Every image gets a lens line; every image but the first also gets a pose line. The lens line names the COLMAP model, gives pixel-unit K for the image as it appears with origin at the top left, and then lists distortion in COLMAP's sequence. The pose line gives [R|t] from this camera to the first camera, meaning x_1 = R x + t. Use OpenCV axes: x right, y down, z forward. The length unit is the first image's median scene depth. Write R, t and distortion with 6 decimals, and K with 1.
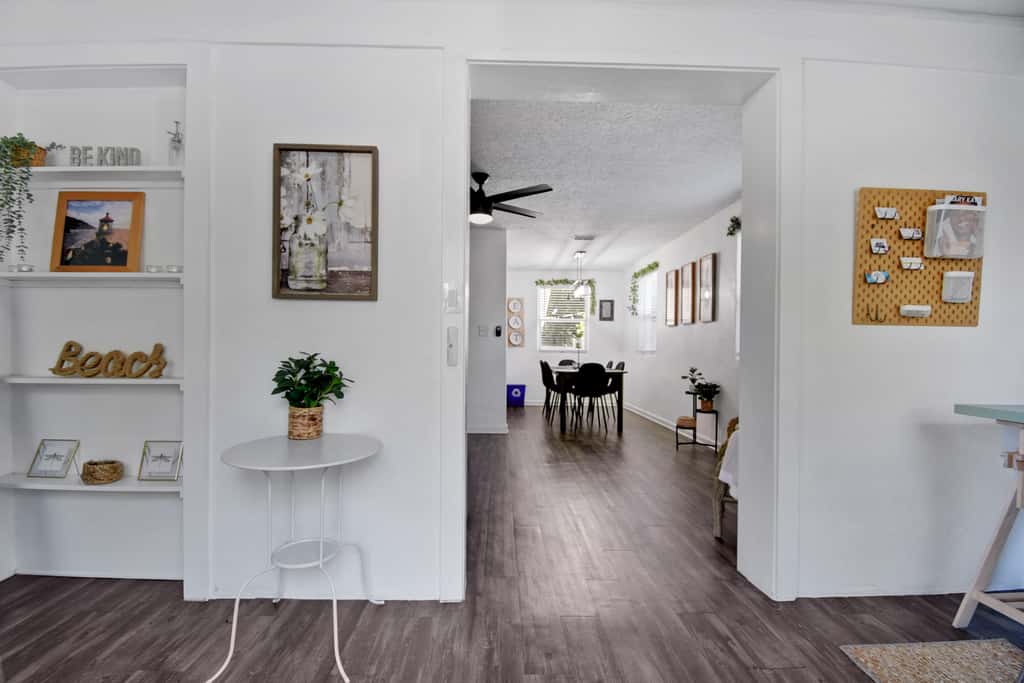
lens RADIAL K [[456.9, 0, 492.6], [0, 456.9, 347.0], [0, 0, 1]] dist [-0.014559, -0.009038]
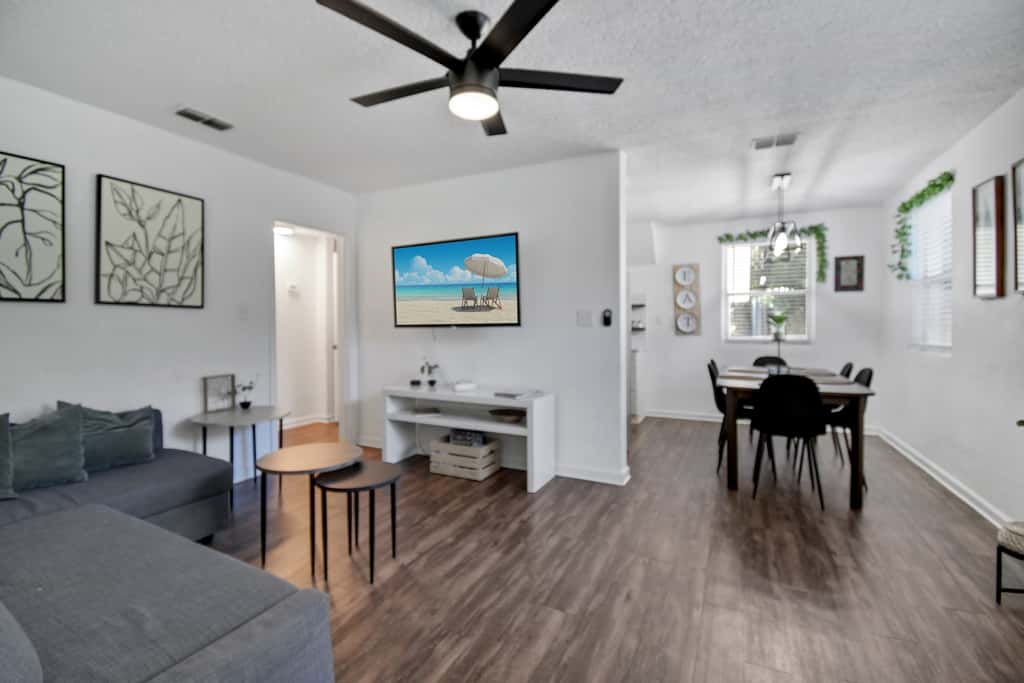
lens RADIAL K [[456.9, 0, 489.9], [0, 456.9, 329.1], [0, 0, 1]] dist [-0.014559, -0.009038]
pose [[0.887347, -0.010472, -0.460984, 0.102773], [0.013245, 0.999908, 0.002782, -0.015381], [0.460913, -0.008574, 0.887404, 0.253765]]
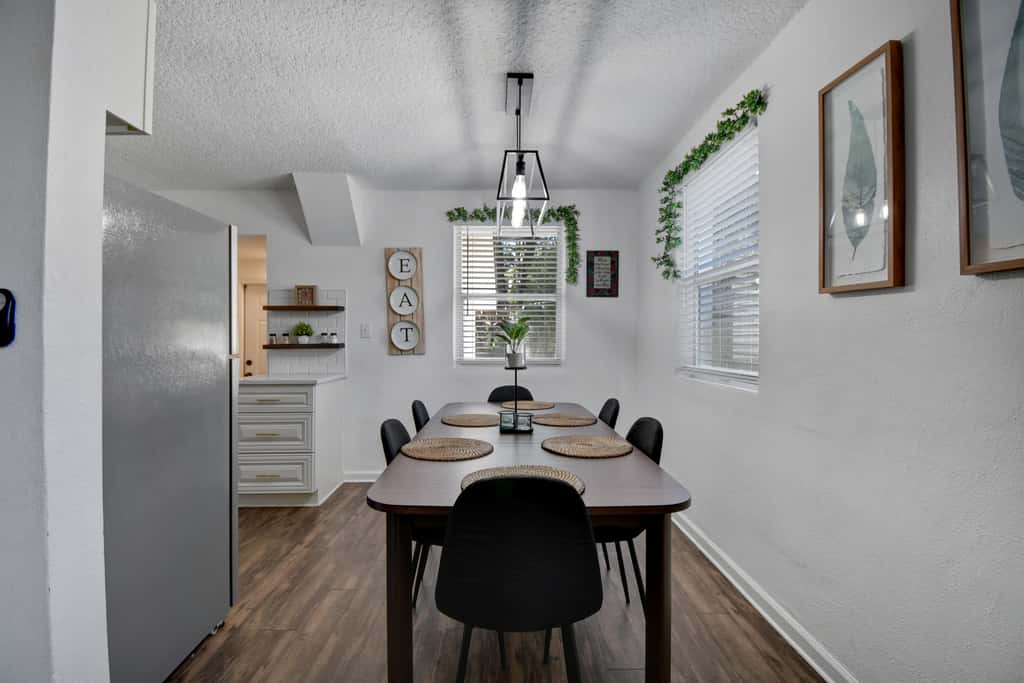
lens RADIAL K [[456.9, 0, 501.1], [0, 456.9, 341.7], [0, 0, 1]] dist [-0.014559, -0.009038]
pose [[0.999834, -0.007817, 0.016483, 0.139267], [0.007717, 0.999951, 0.006131, -0.015592], [-0.016530, -0.006003, 0.999845, 0.539565]]
